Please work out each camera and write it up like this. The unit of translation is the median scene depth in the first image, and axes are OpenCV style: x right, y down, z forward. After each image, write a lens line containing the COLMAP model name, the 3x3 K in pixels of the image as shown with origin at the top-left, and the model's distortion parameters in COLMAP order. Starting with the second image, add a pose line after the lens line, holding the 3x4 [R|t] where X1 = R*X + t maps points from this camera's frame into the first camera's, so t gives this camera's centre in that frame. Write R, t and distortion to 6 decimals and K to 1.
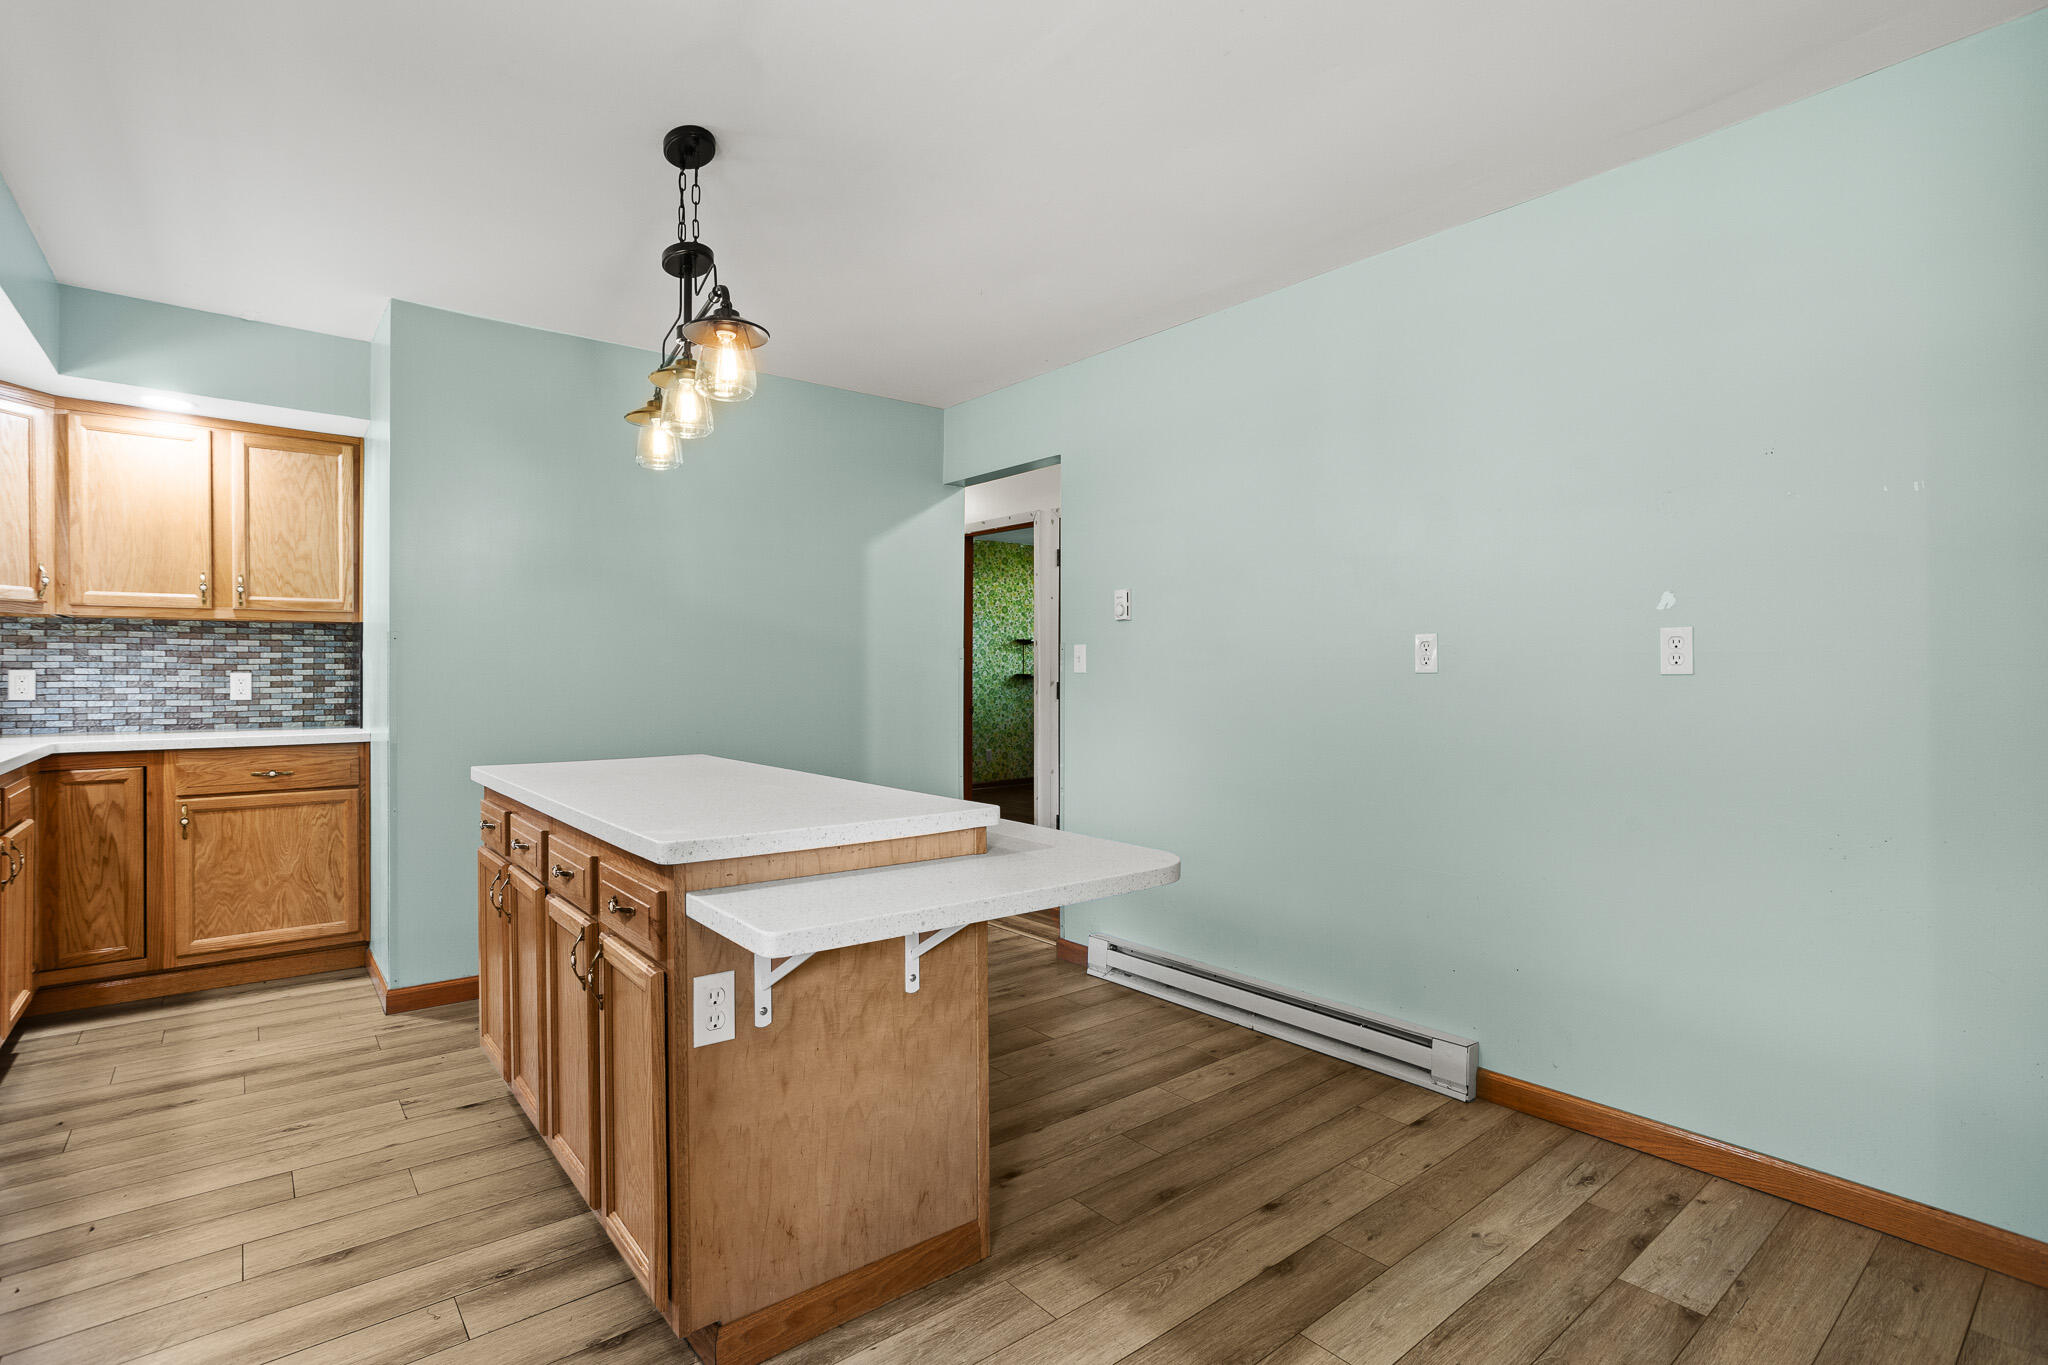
lens RADIAL K [[980.0, 0, 1028.3], [0, 980.0, 676.4], [0, 0, 1]] dist [0.000999, 0.001108]
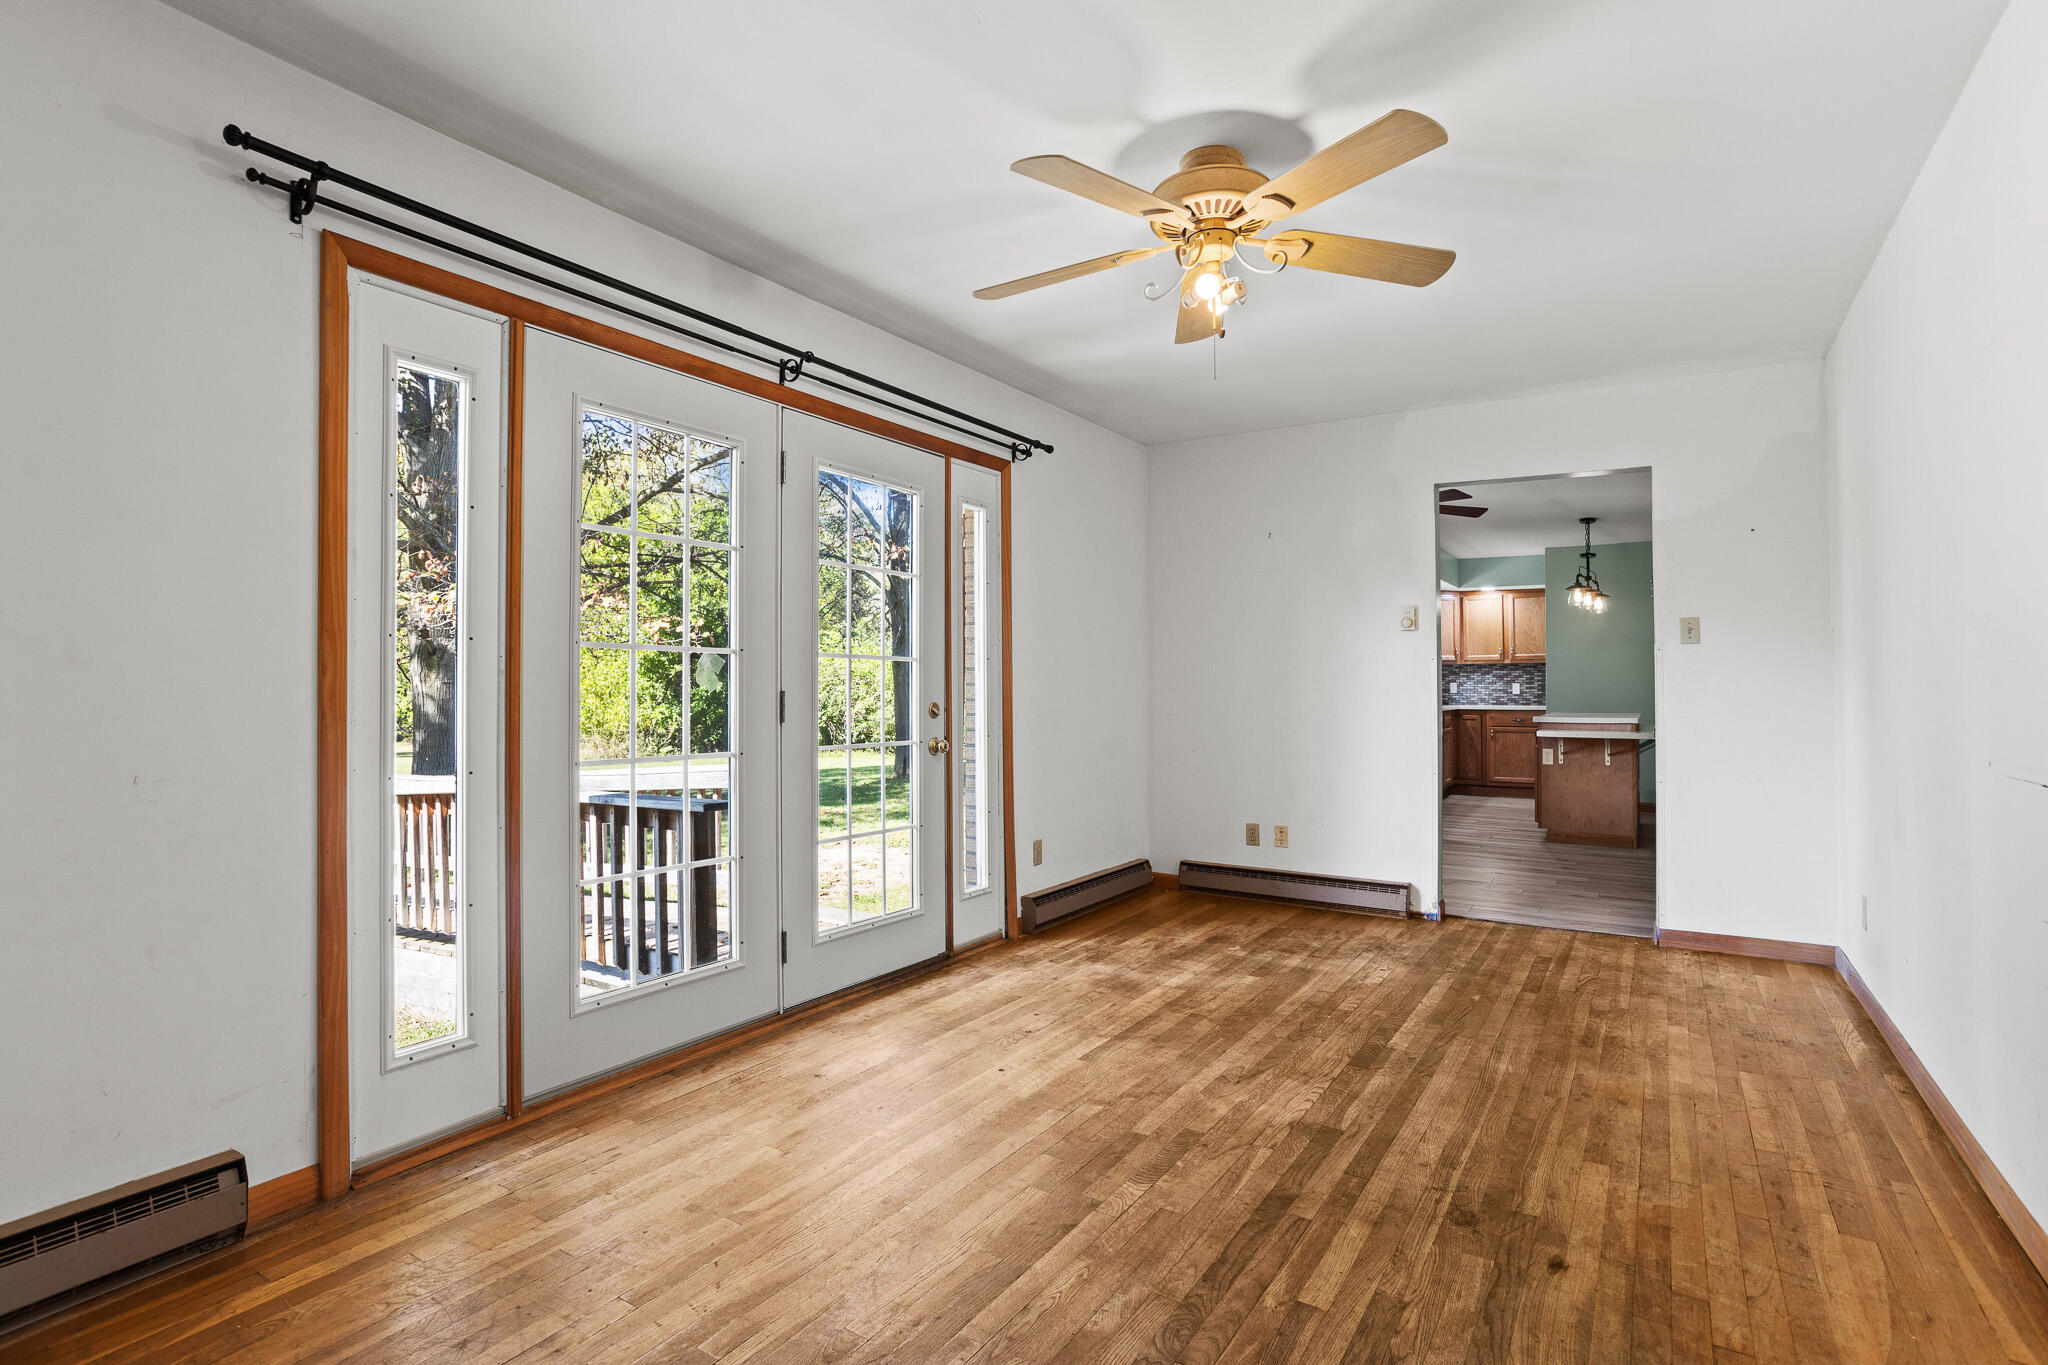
lens RADIAL K [[976.2, 0, 1013.5], [0, 976.2, 675.5], [0, 0, 1]] dist [-0.056344, 0.030948]
pose [[0.297158, -0.015879, -0.954696, 1.361796], [-0.003836, 0.999834, -0.017823, 0.028514], [0.954821, 0.008958, 0.297048, -1.130561]]
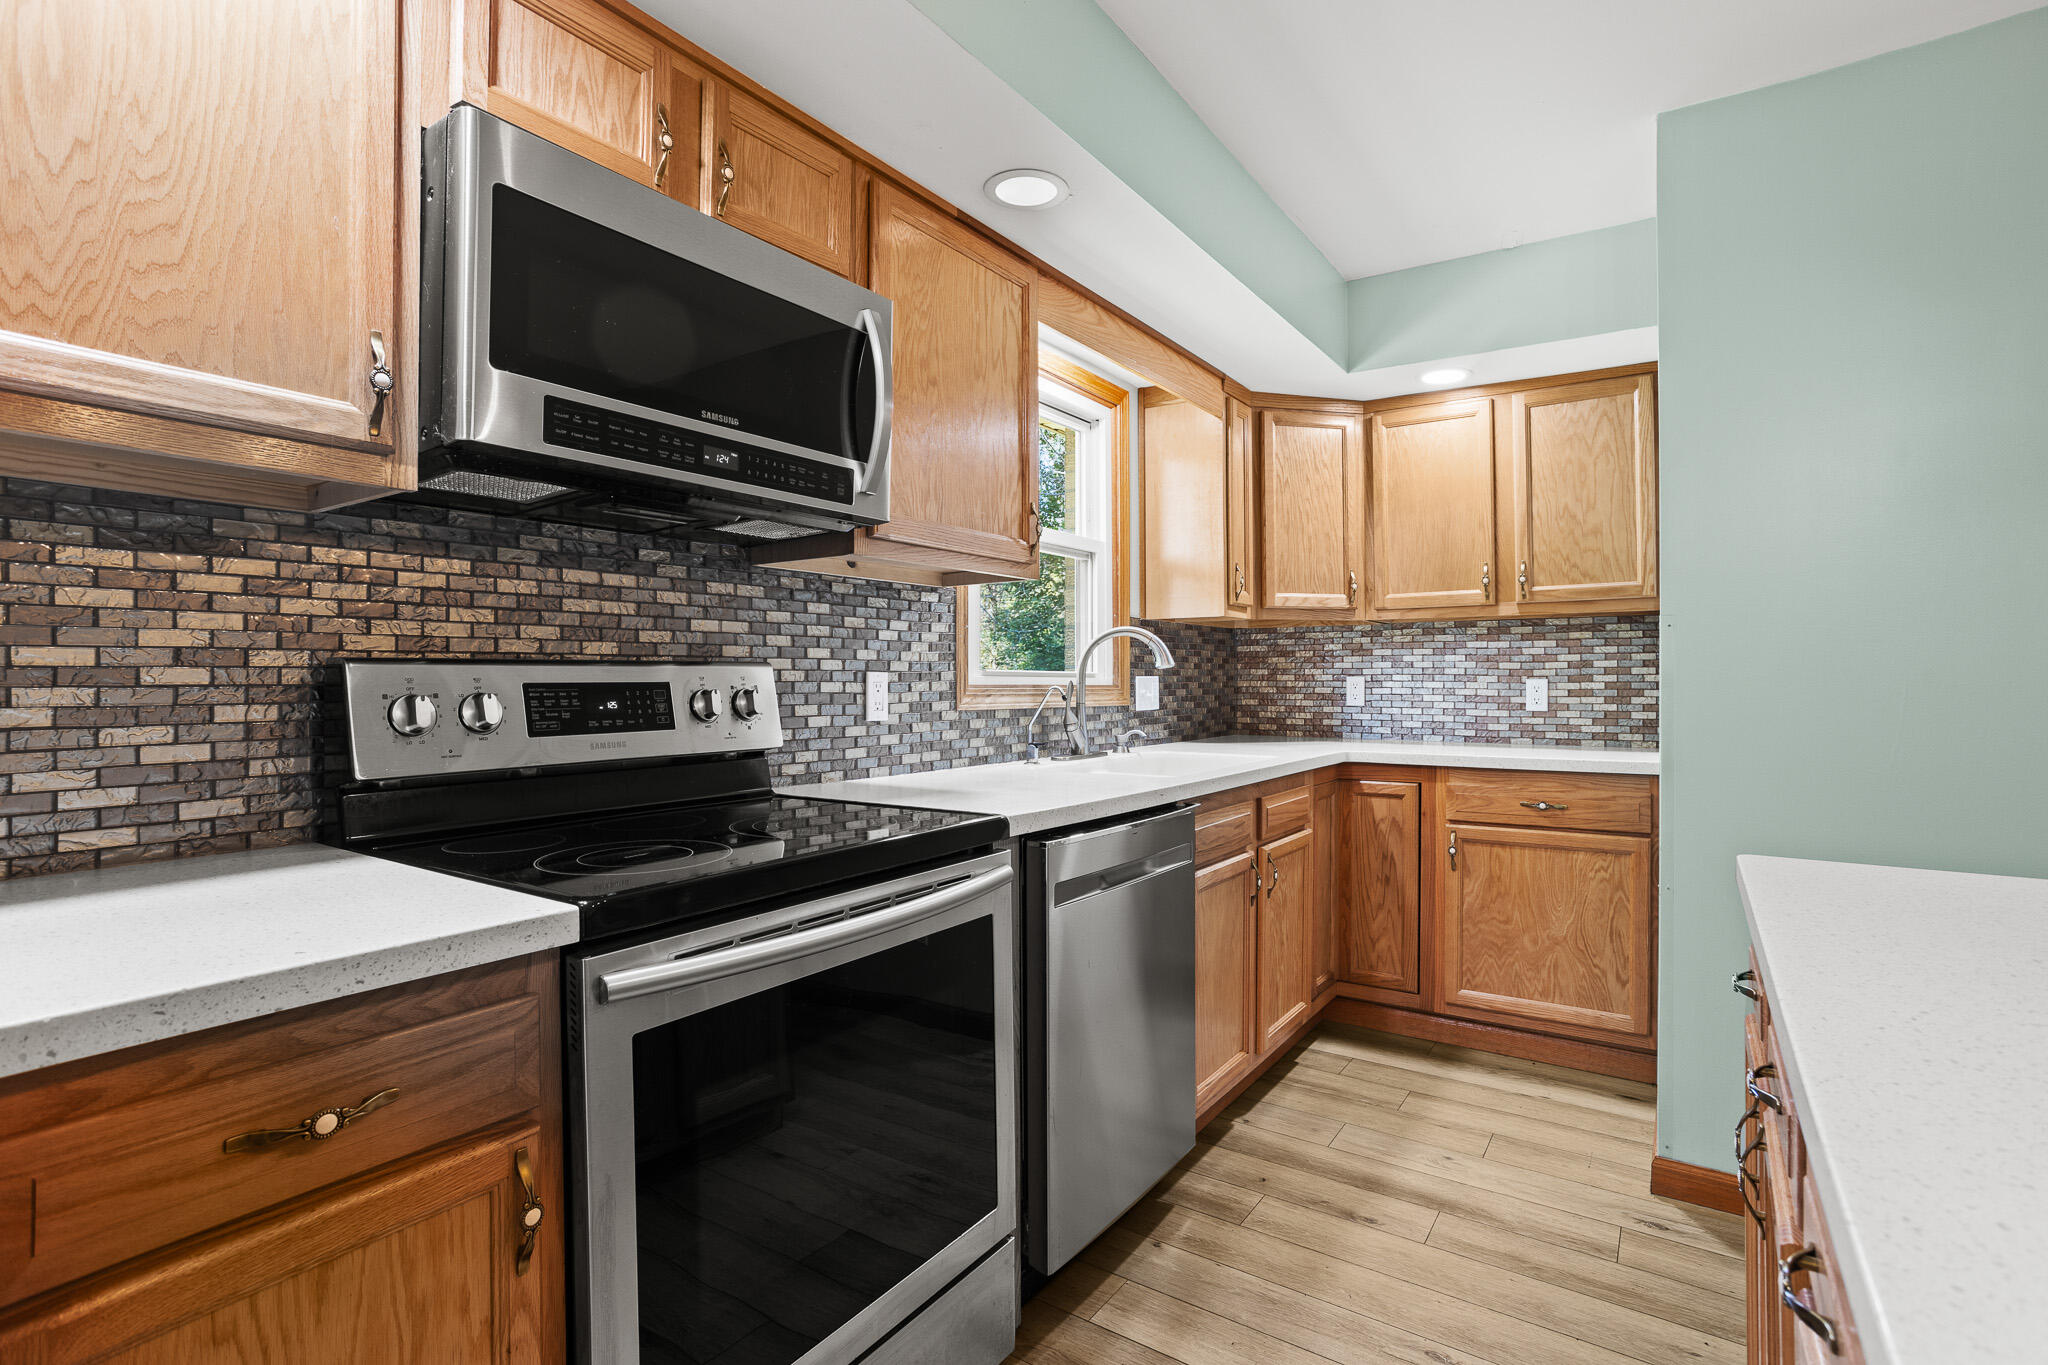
lens RADIAL K [[976.2, 0, 1013.5], [0, 976.2, 675.5], [0, 0, 1]] dist [-0.056344, 0.030948]
pose [[0.272139, -0.005182, -0.962244, -0.137682], [-0.003139, 0.999975, -0.006274, 0.000034], [0.962253, 0.004728, 0.272116, 0.374048]]
